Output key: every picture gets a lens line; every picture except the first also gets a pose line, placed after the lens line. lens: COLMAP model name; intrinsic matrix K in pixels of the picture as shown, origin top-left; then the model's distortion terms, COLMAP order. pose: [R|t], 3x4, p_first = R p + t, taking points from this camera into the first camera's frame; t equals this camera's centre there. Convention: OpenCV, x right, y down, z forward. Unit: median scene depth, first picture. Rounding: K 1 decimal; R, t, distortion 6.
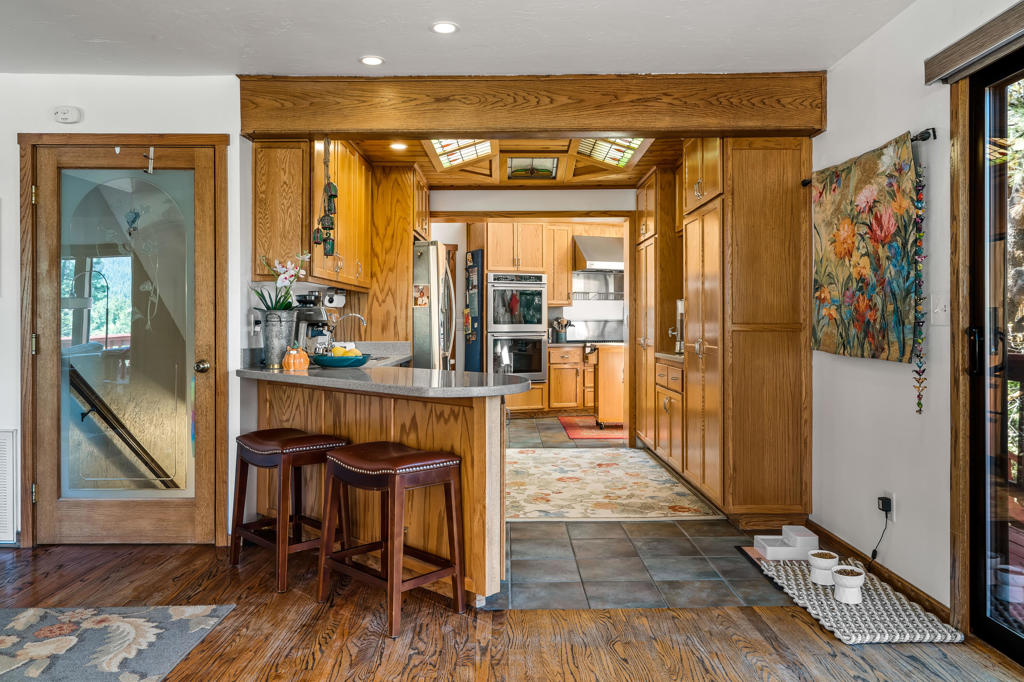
lens RADIAL K [[730.4, 0, 508.5], [0, 730.4, 324.4], [0, 0, 1]] dist [0.002577, 0.001314]
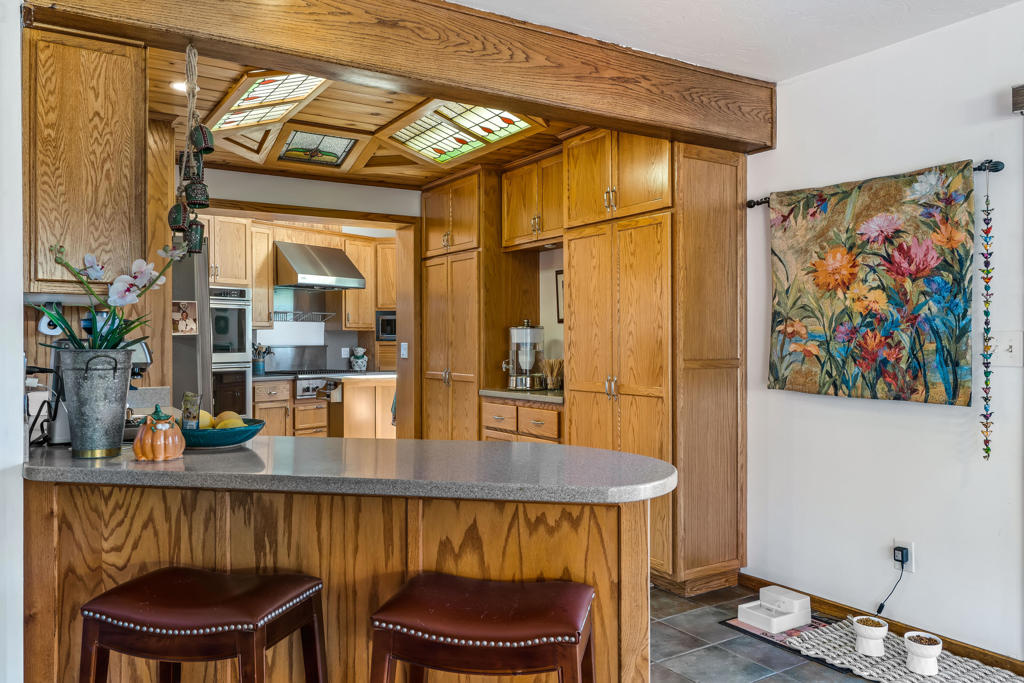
lens RADIAL K [[775.4, 0, 513.2], [0, 775.4, 348.6], [0, 0, 1]] dist [0.003239, 0.002259]
pose [[0.845678, -0.005828, 0.533662, -0.360803], [0.002310, 0.999971, 0.007260, -0.022421], [-0.533689, -0.004907, 0.845666, 0.348838]]
